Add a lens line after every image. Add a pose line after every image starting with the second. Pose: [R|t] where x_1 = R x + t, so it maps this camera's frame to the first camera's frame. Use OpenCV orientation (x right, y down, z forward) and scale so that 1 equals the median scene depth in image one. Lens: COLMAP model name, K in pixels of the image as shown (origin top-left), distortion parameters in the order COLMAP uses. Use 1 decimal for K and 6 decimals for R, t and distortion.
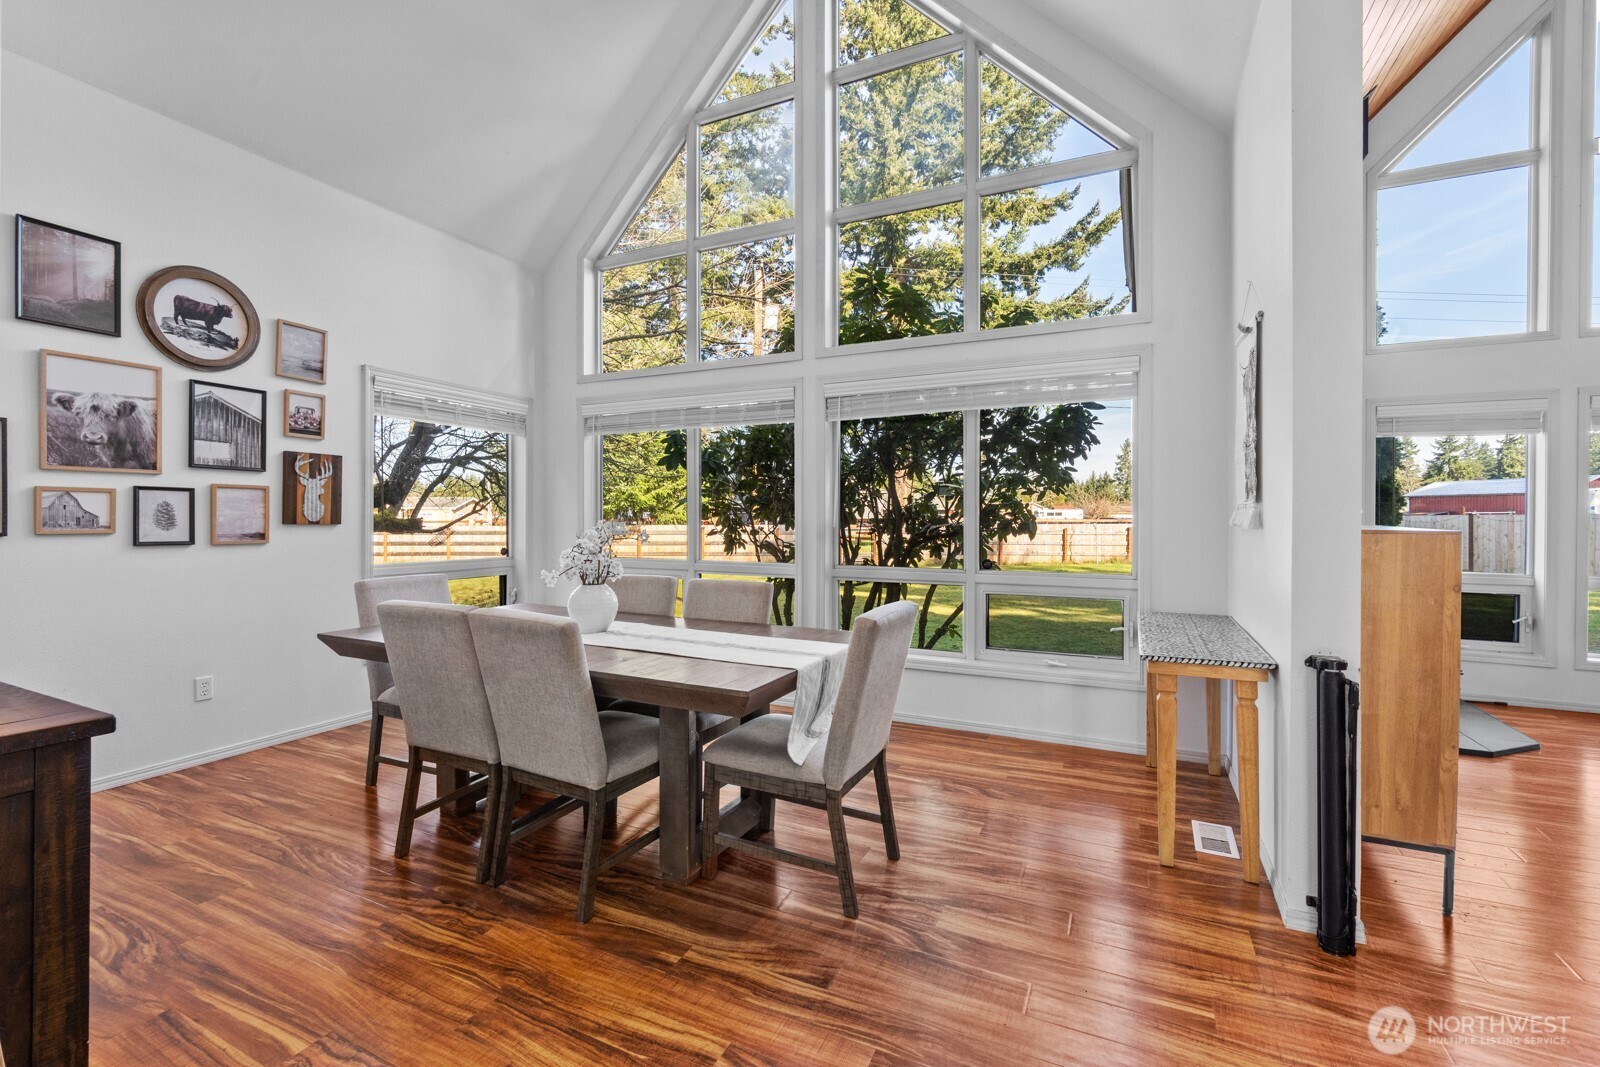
lens RADIAL K [[690.6, 0, 784.6], [0, 690.6, 518.8], [0, 0, 1]] dist [-0.001175, 0.000581]
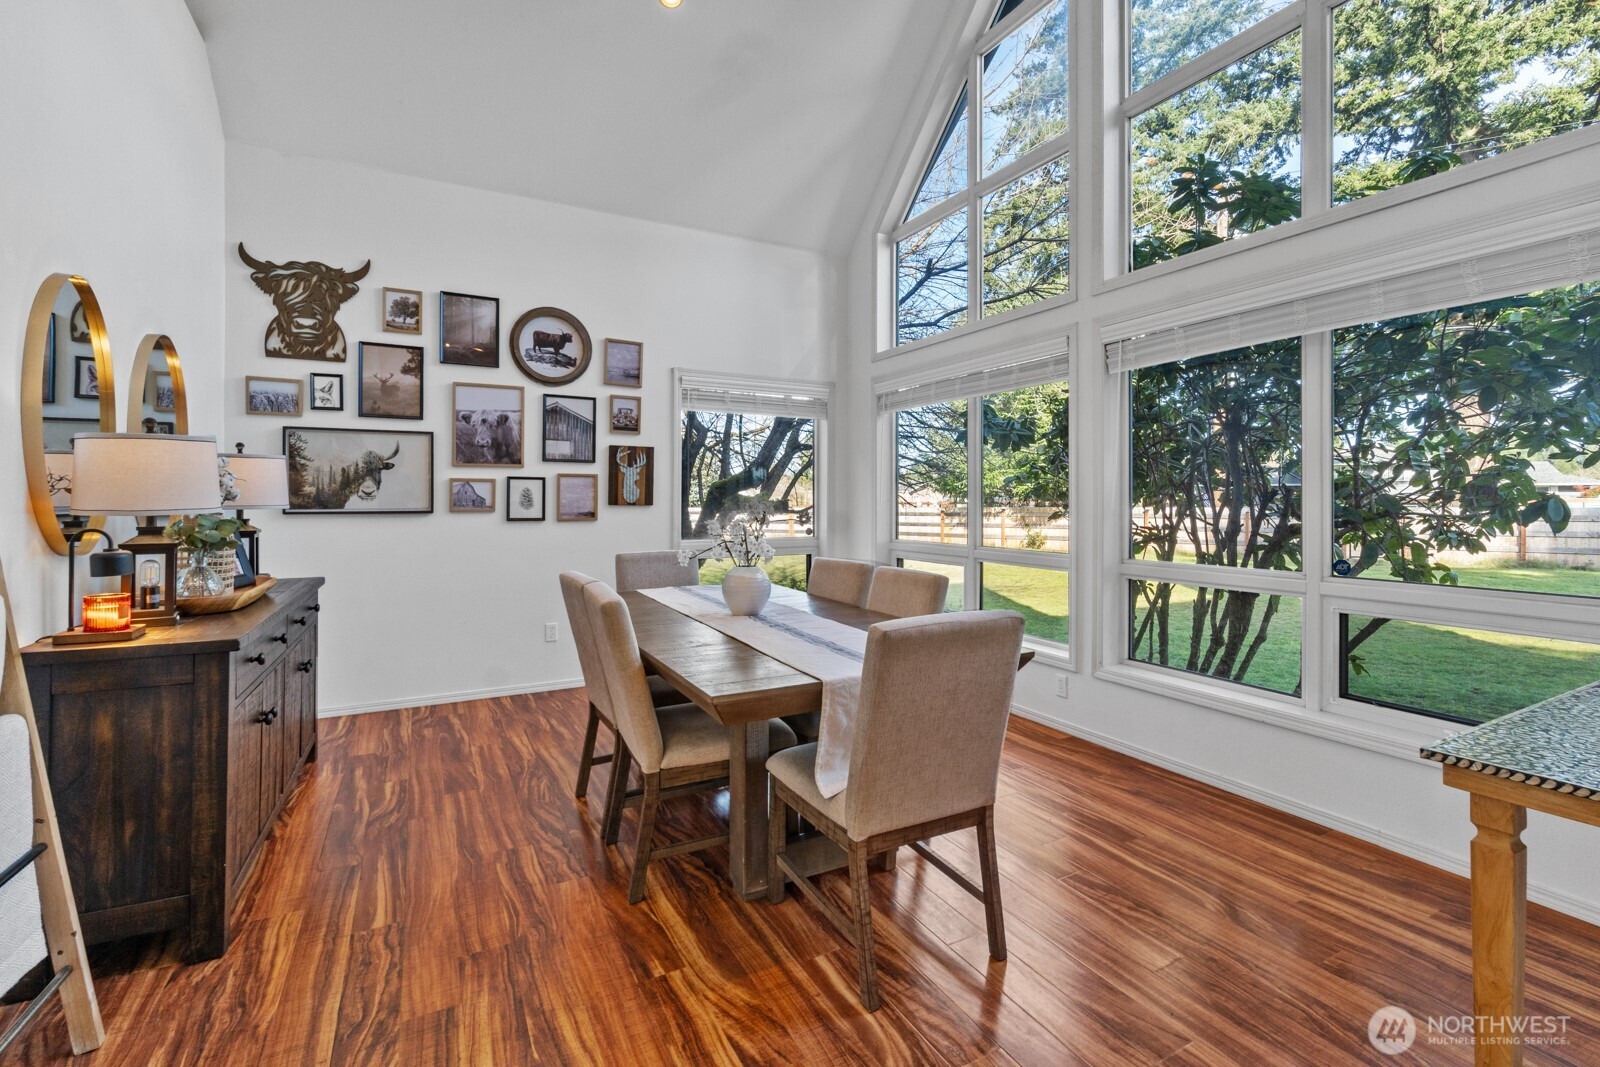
lens RADIAL K [[711.0, 0, 806.3], [0, 711.0, 497.9], [0, 0, 1]] dist [-0.001962, 0.000364]
pose [[0.815719, -0.004756, -0.578429, 0.315316], [0.002021, 0.999984, -0.005372, 0.002914], [0.578445, 0.003213, 0.815715, 0.188740]]
